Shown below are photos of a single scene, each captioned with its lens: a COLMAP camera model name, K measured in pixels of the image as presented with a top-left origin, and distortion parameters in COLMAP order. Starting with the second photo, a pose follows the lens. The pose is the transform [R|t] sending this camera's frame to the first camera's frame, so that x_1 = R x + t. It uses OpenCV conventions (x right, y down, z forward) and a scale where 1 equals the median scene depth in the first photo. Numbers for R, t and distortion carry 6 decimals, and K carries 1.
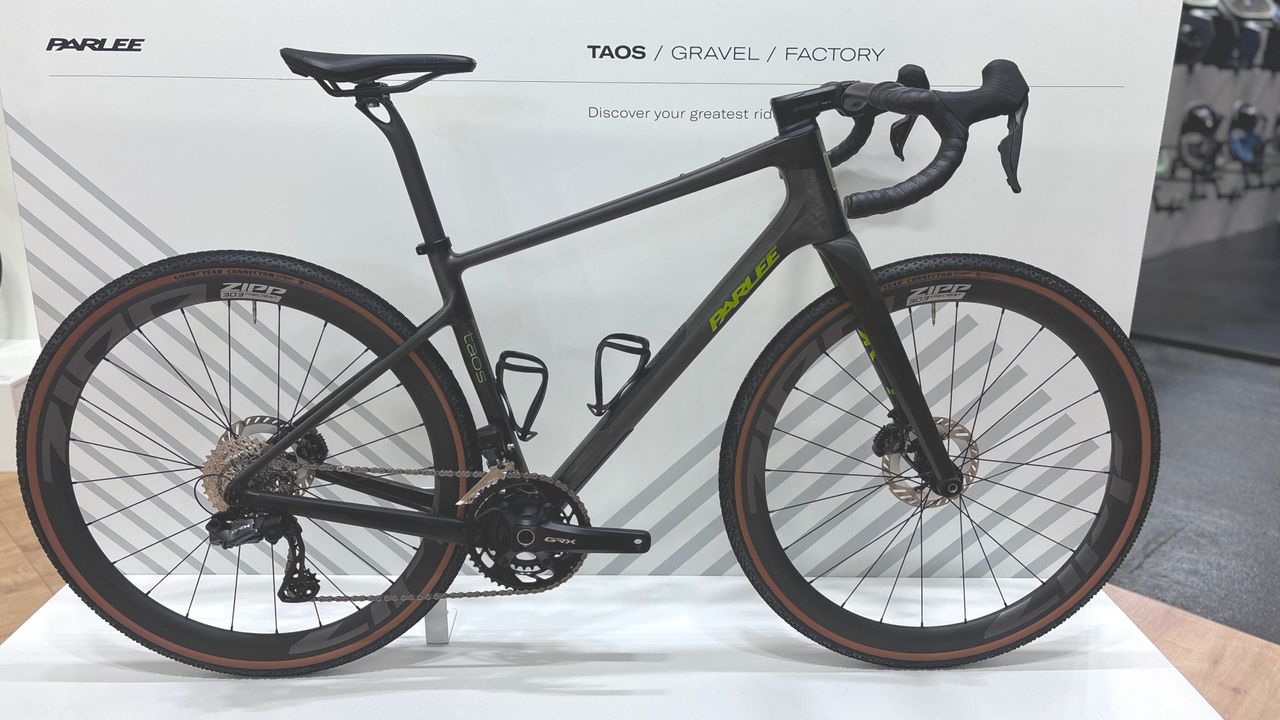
lens RADIAL K [[1002.4, 0, 637.0], [0, 1002.4, 357.8], [0, 0, 1]] dist [0.055210, -0.001395]
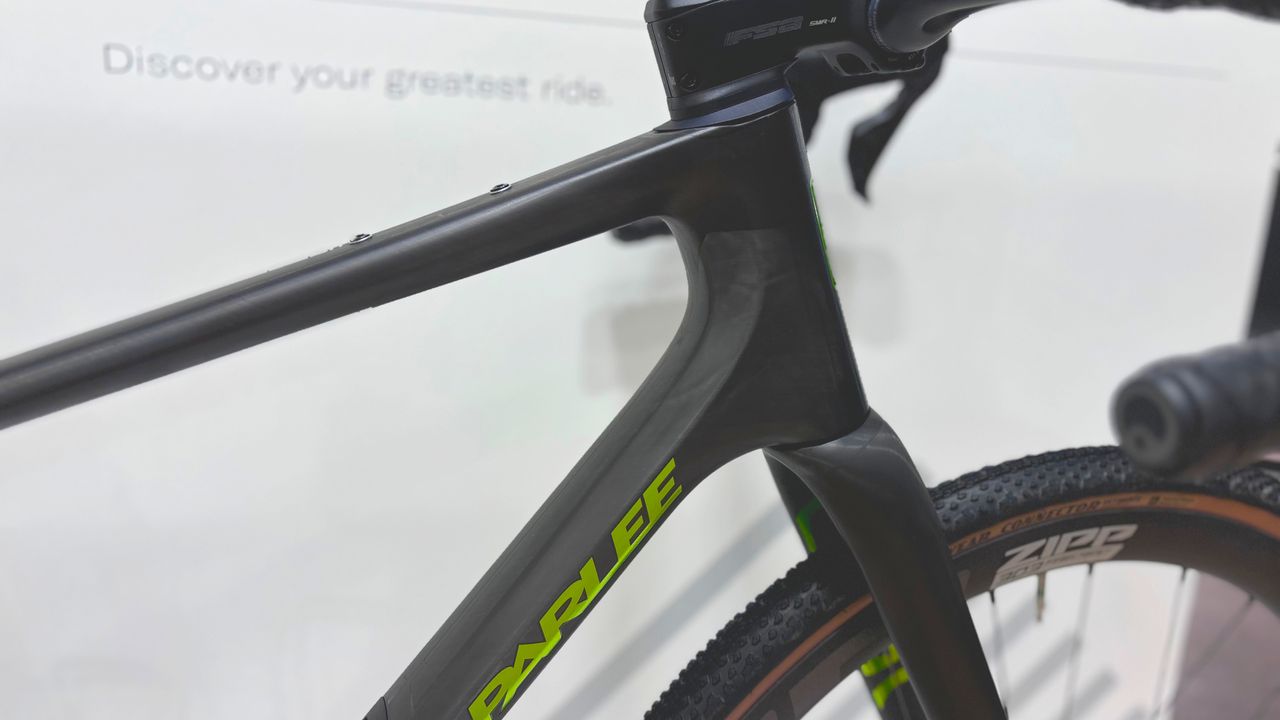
lens RADIAL K [[1002.4, 0, 638.4], [0, 1002.4, 361.2], [0, 0, 1]] dist [0.055210, -0.001395]
pose [[0.957490, -0.023243, 0.287529, 0.035471], [0.033739, 0.998931, -0.031605, -0.129974], [-0.286487, 0.039962, 0.957250, 0.676144]]
